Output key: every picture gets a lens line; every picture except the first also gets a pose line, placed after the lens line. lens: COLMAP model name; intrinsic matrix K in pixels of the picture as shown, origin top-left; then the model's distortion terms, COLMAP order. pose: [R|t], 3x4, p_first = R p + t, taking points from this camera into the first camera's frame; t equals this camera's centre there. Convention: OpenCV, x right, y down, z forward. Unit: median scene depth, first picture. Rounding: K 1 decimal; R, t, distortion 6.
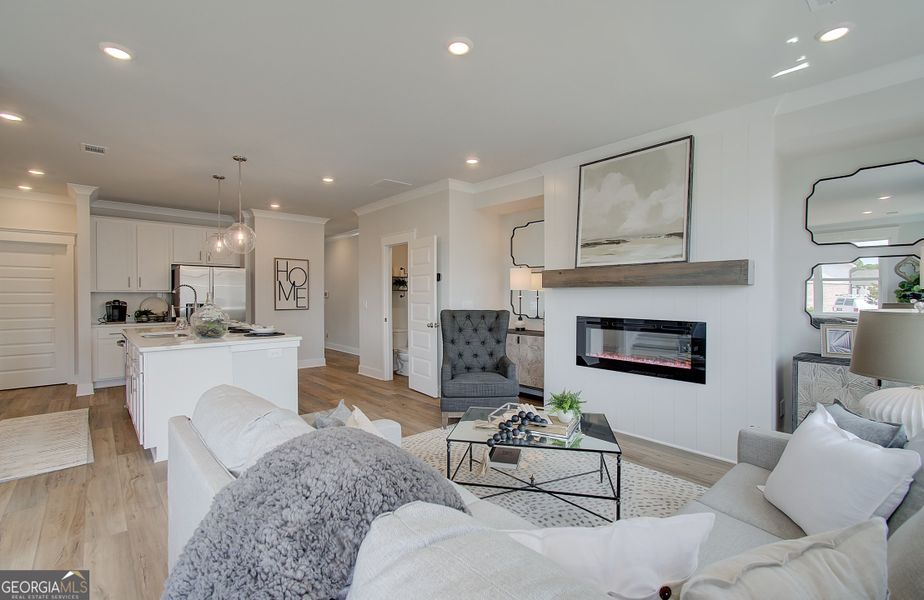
lens RADIAL K [[415.5, 0, 462.0], [0, 415.5, 300.0], [0, 0, 1]] dist [-0.010027, 0.000686]
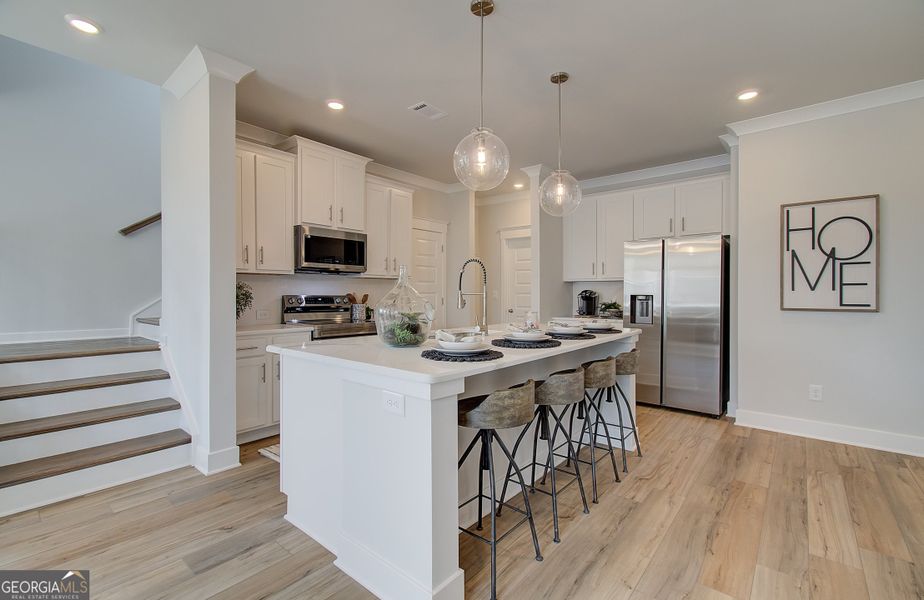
lens RADIAL K [[405.7, 0, 462.0], [0, 405.7, 300.0], [0, 0, 1]] dist [0.000788, 0.000301]
pose [[0.142780, 0.007316, -0.989727, -0.030865], [-0.006335, 0.999959, 0.006477, 0.020455], [0.989734, 0.005345, 0.142821, 0.939864]]
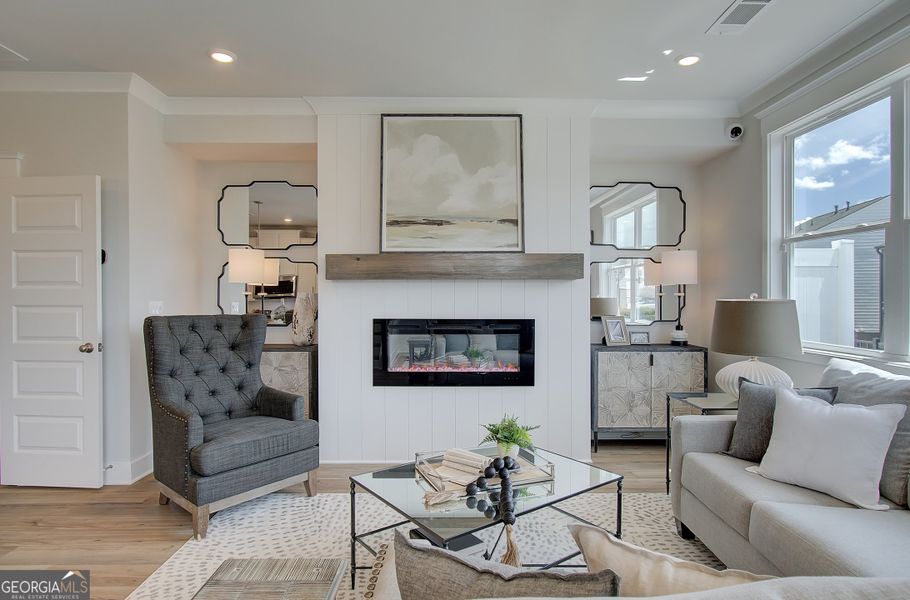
lens RADIAL K [[499.1, 0, 455.0], [0, 499.1, 300.0], [0, 0, 1]] dist [-0.001034, 0.000421]
pose [[0.656758, -0.003780, 0.754092, -0.299106], [0.010826, 0.999932, -0.004417, 0.011535], [-0.754023, 0.011065, 0.656754, 0.318847]]
